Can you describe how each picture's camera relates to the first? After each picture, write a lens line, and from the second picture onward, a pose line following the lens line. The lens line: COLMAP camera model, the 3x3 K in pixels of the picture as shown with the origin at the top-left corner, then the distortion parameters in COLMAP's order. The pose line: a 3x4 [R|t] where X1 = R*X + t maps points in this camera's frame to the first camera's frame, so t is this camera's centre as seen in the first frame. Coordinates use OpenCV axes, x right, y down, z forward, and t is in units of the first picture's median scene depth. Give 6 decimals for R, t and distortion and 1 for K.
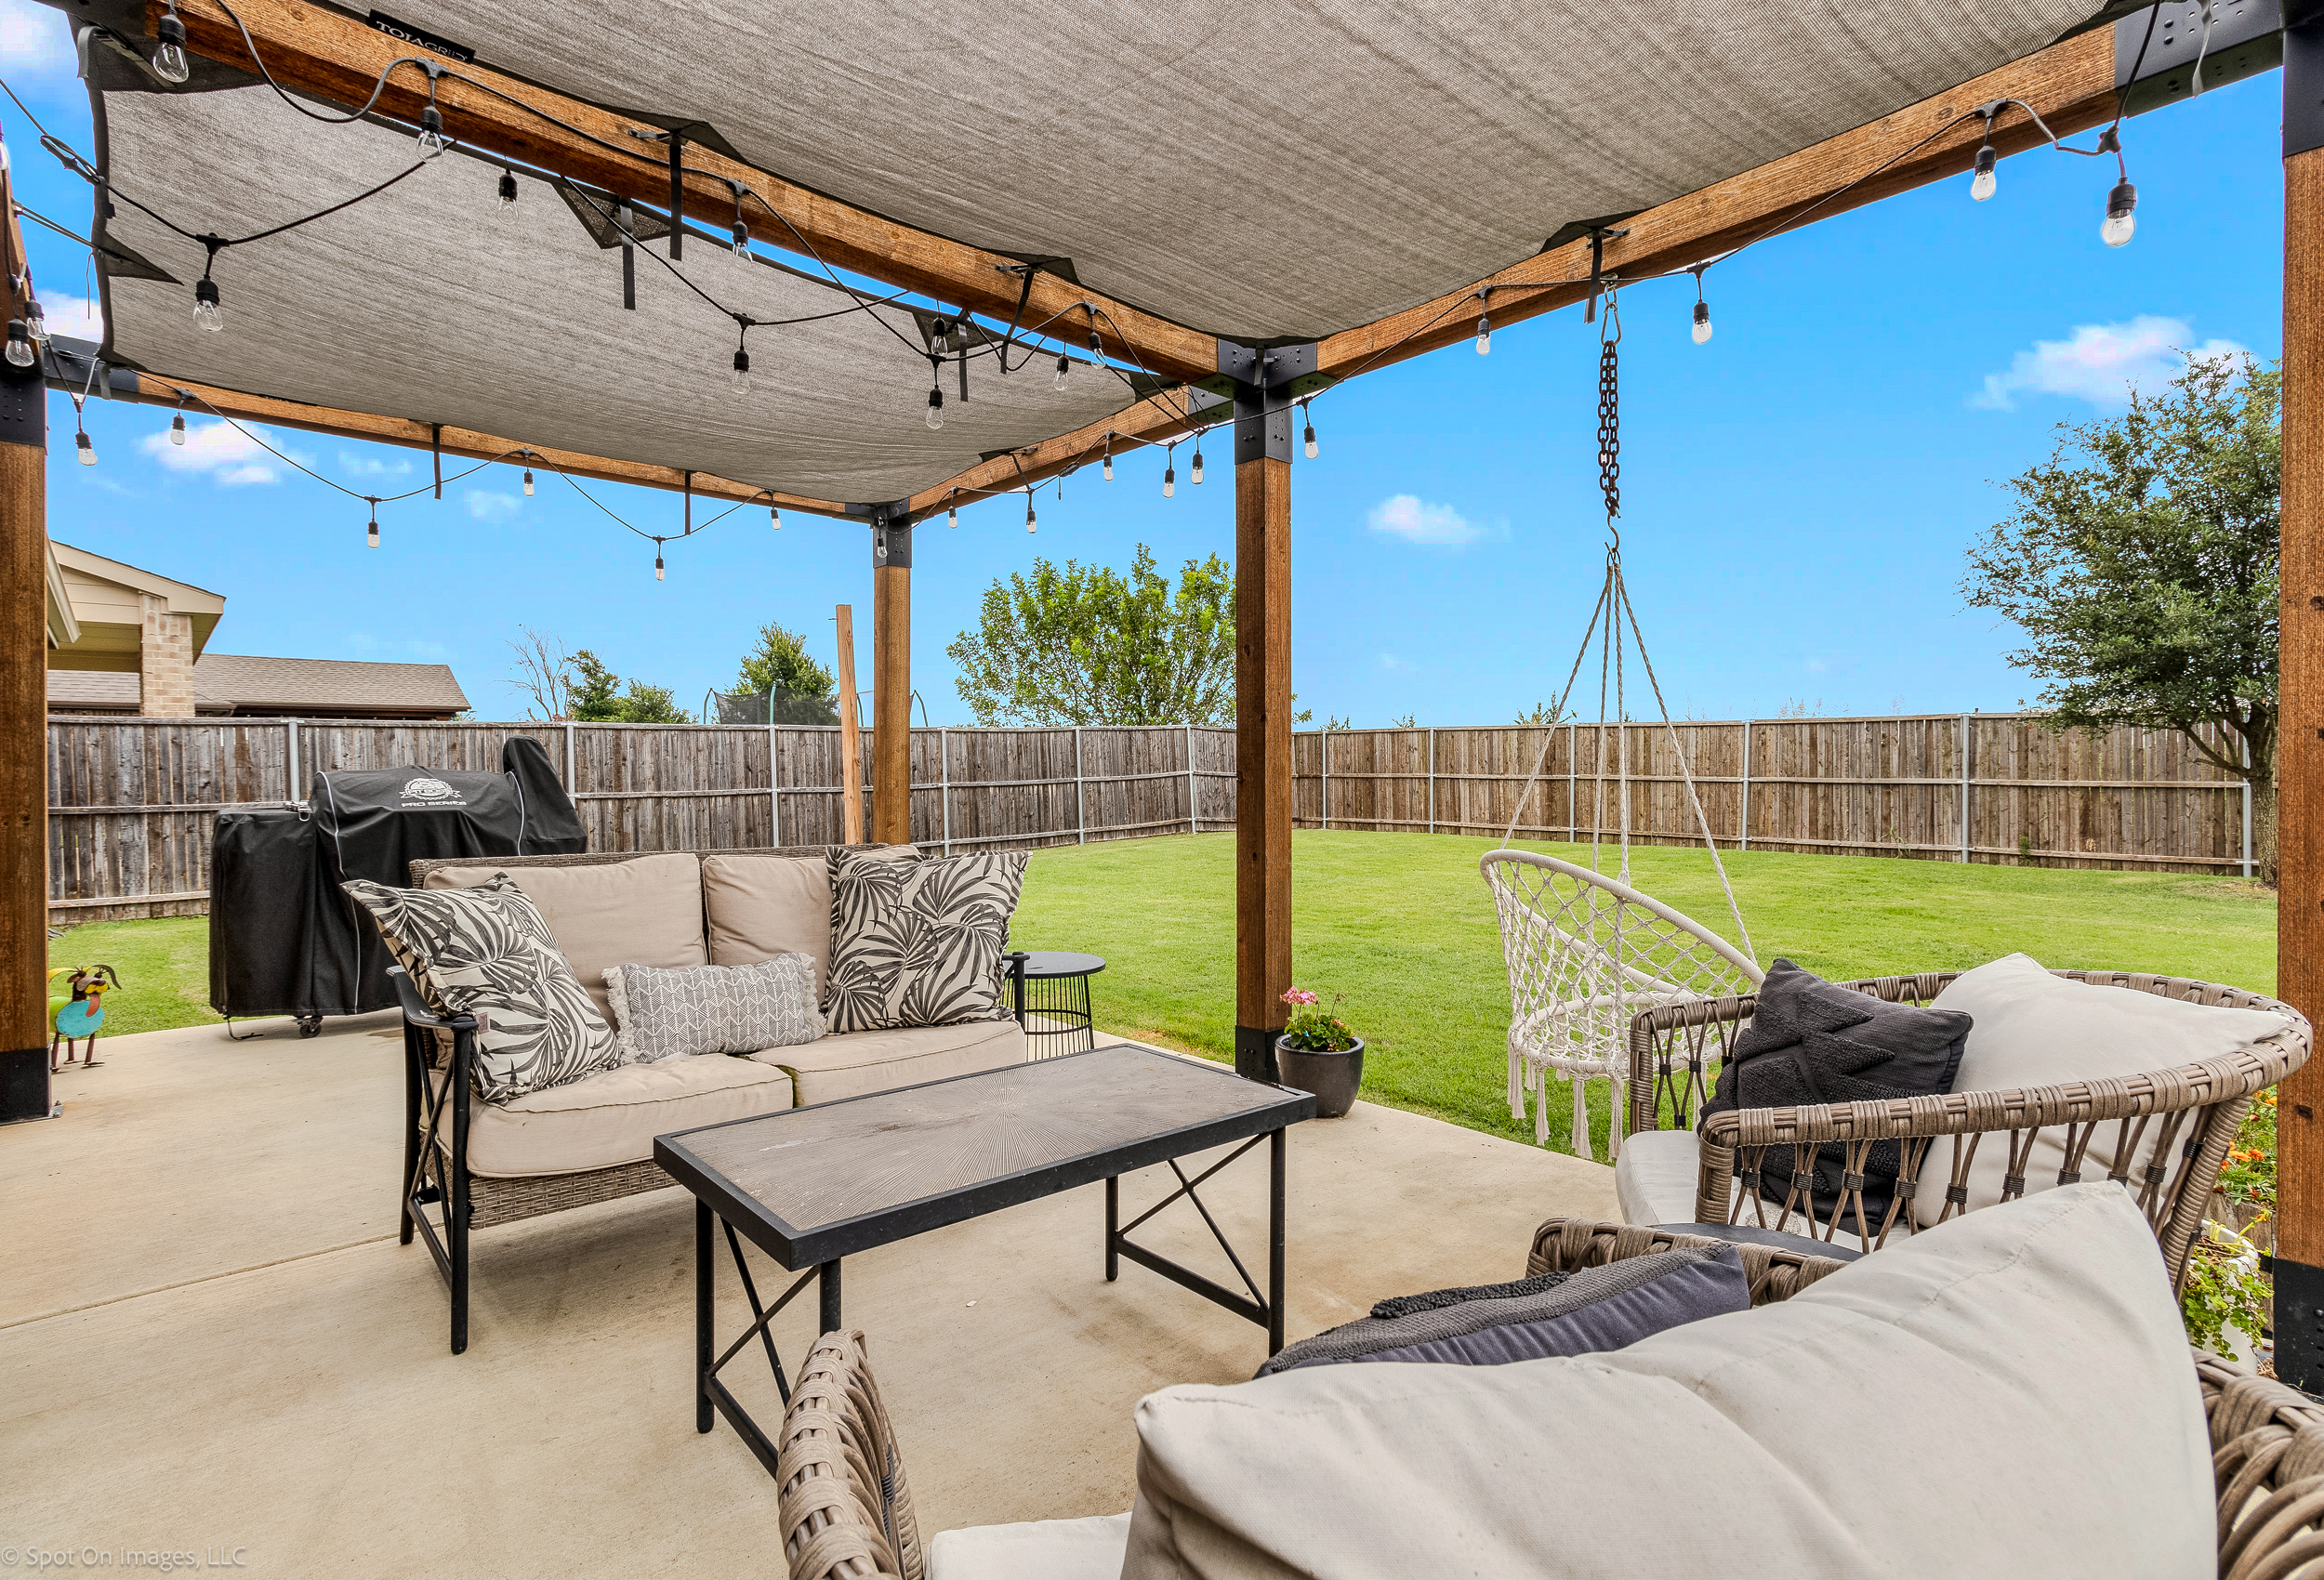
lens RADIAL K [[1118.8, 0, 1153.7], [0, 1118.8, 785.3], [0, 0, 1]] dist [0.000896, 0.000406]
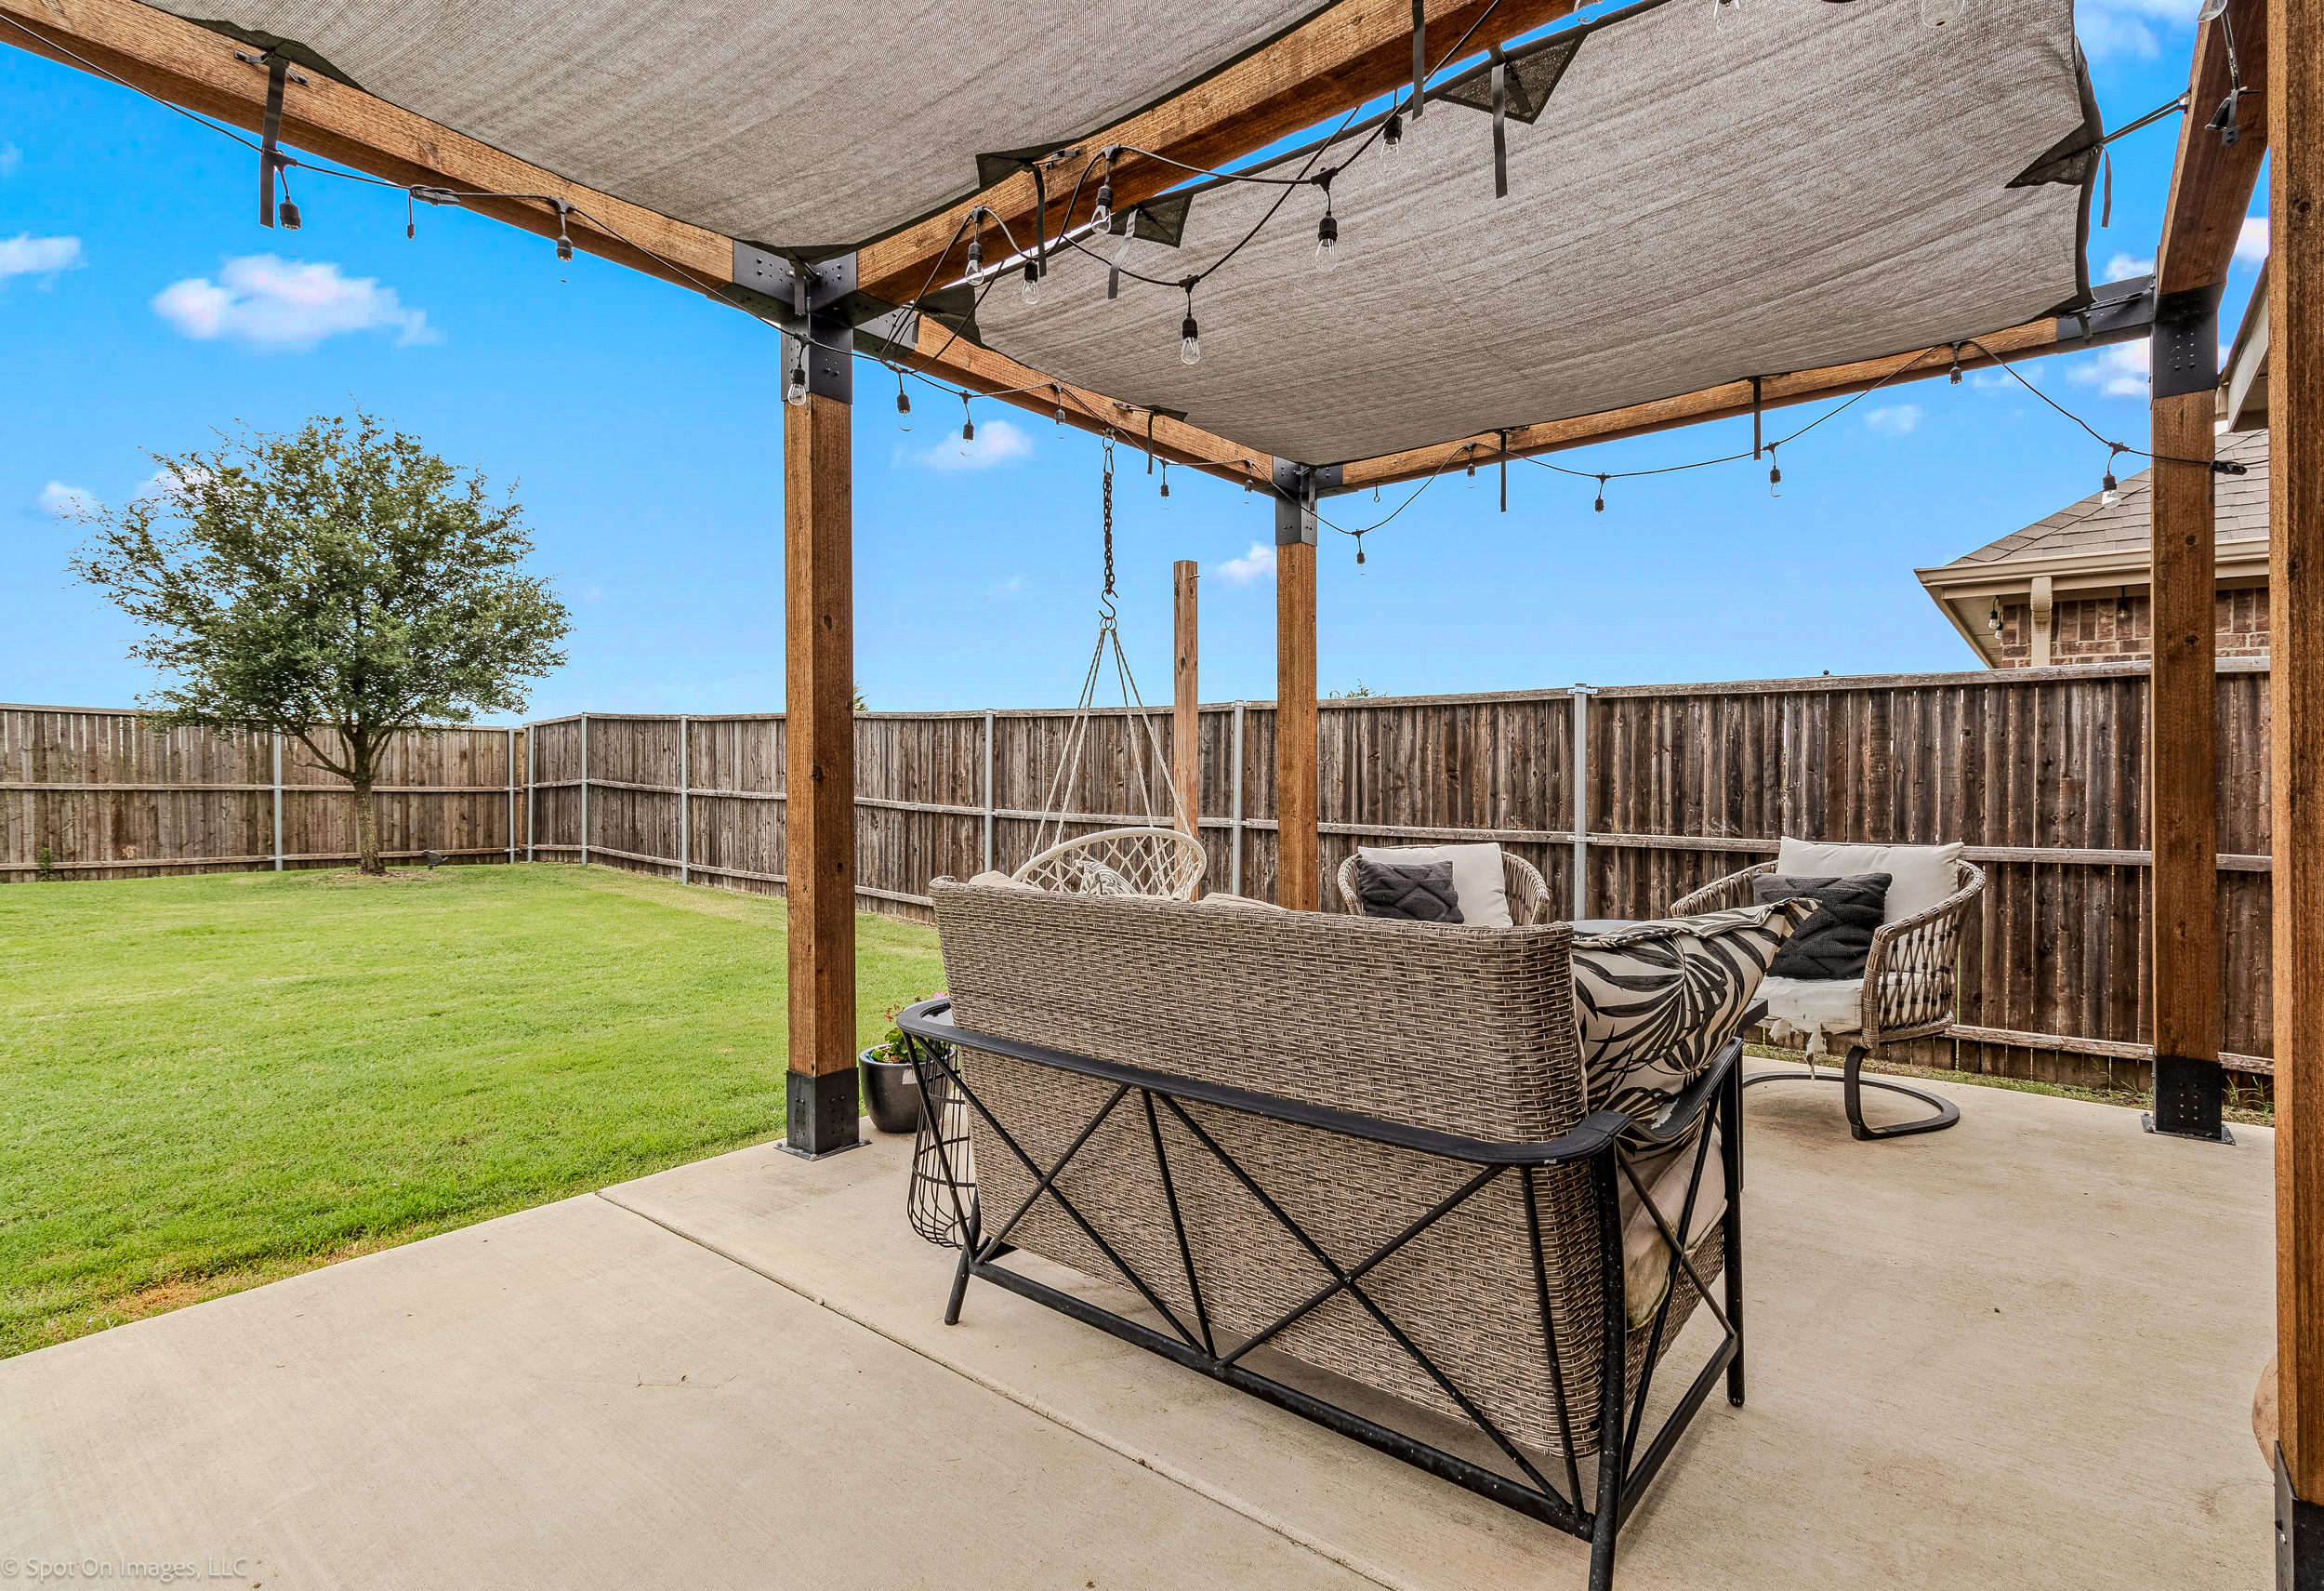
lens RADIAL K [[1119.1, 0, 1207.9], [0, 1119.1, 776.5], [0, 0, 1]] dist [0.000896, 0.000406]
pose [[-0.182466, 0.006773, 0.983189, -0.257260], [0.006323, 0.999964, -0.005715, 0.000898], [-0.983192, 0.005174, -0.182502, 0.283809]]
